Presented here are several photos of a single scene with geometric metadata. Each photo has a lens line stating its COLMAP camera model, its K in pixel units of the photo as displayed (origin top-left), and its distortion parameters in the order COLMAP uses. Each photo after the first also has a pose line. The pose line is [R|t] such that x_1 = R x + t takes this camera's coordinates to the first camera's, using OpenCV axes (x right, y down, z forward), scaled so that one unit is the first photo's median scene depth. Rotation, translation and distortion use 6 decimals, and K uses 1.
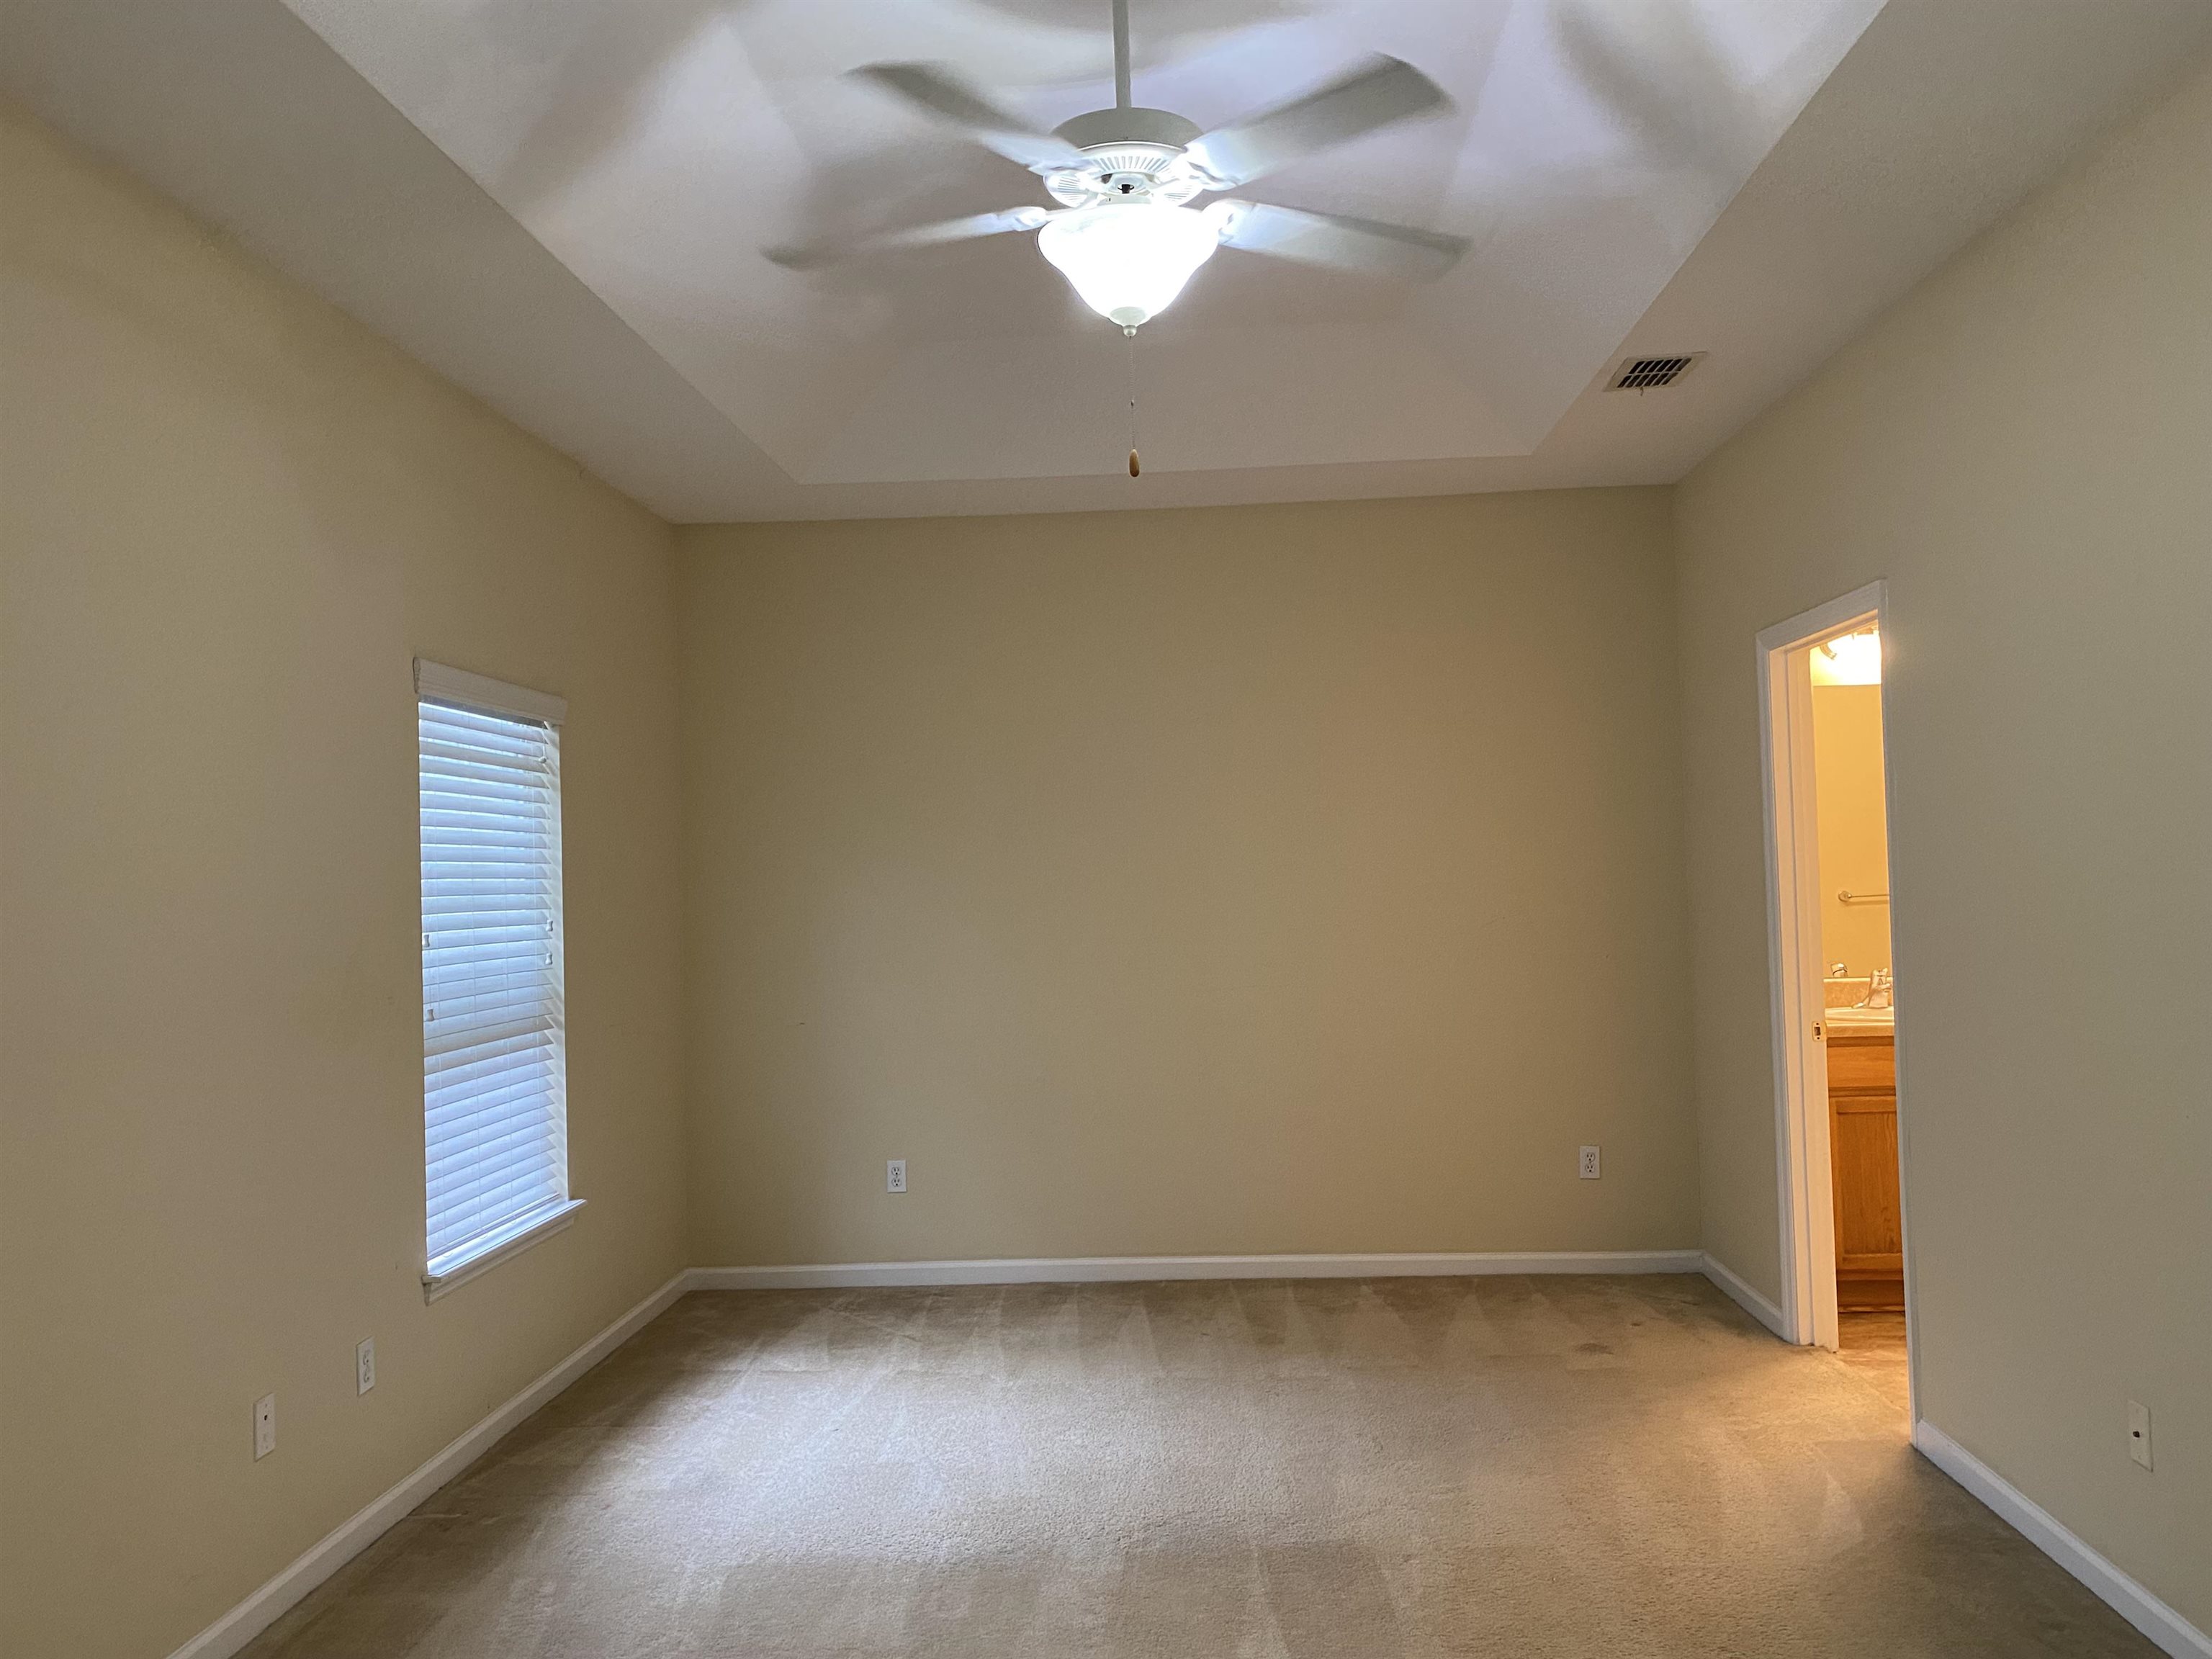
lens RADIAL K [[1735.9, 0, 1106.0], [0, 1735.9, 829.5], [0, 0, 1]] dist [0.006187, -0.005207]
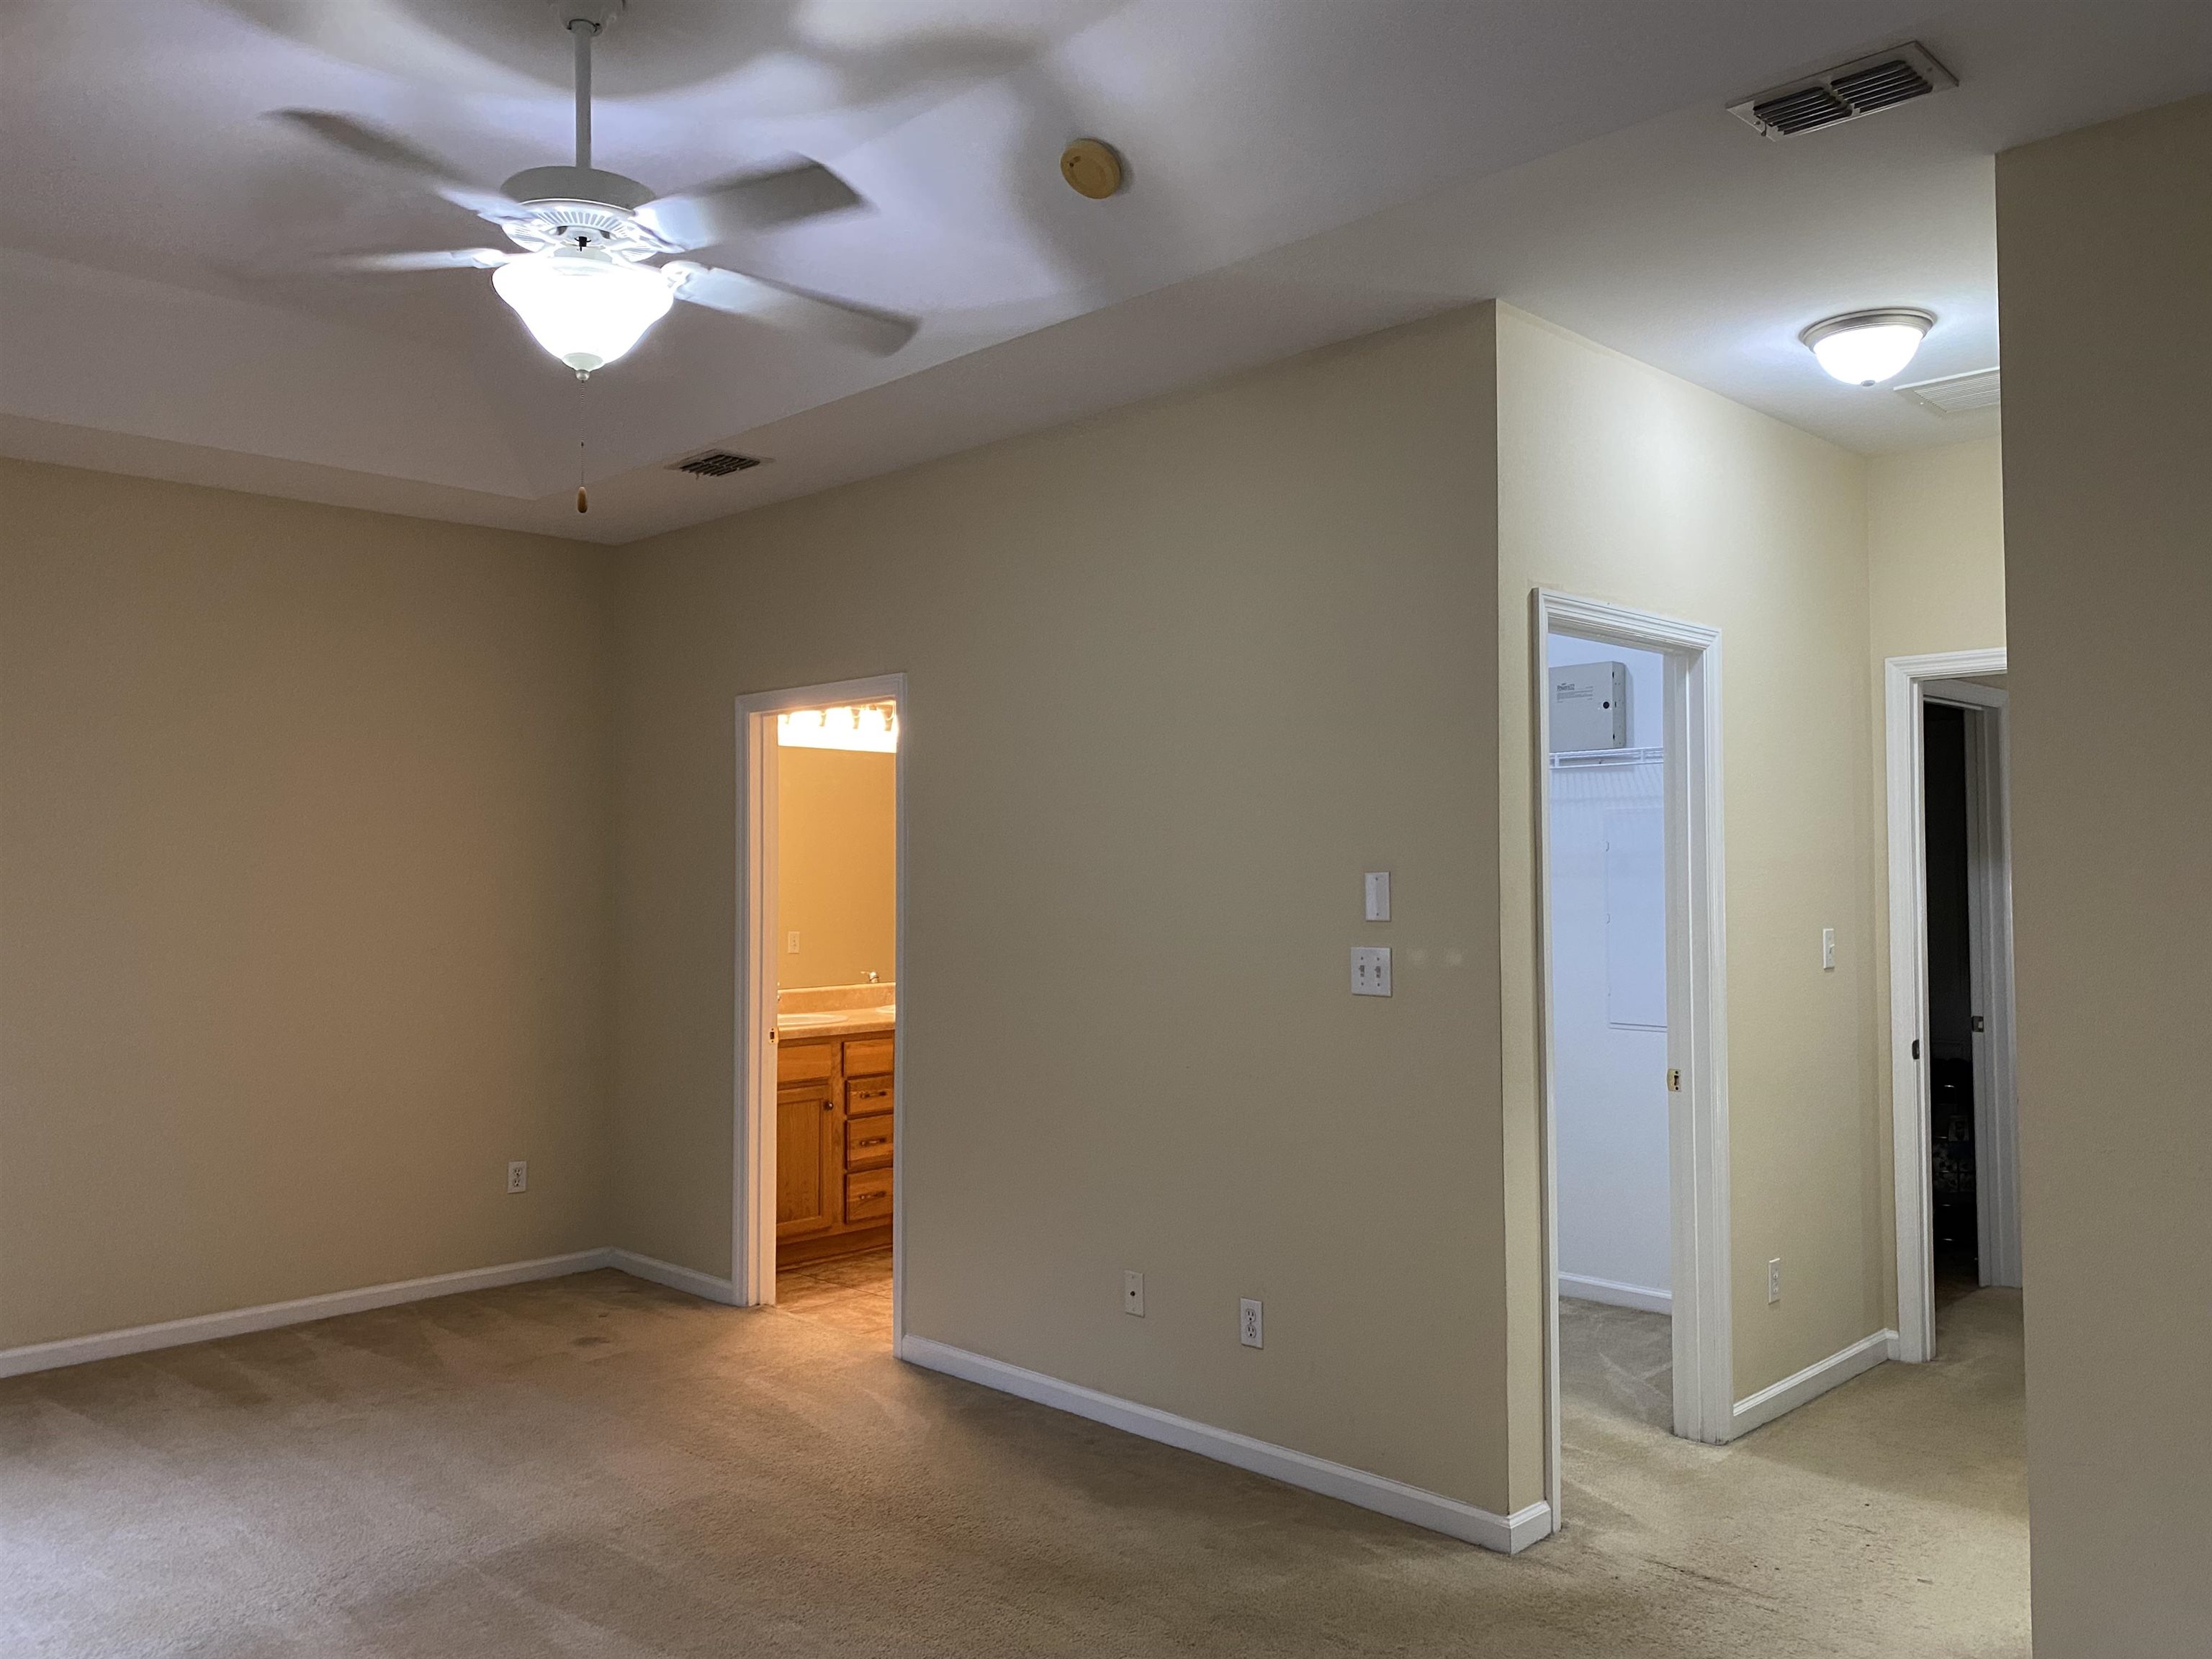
lens RADIAL K [[1720.6, 0, 1106.0], [0, 1720.6, 829.5], [0, 0, 1]] dist [0.071881, -0.062180]
pose [[0.666901, 0.048331, 0.743578, -0.333912], [-0.029075, 0.998822, -0.038844, 0.015413], [-0.744579, 0.004285, 0.667520, 0.043145]]
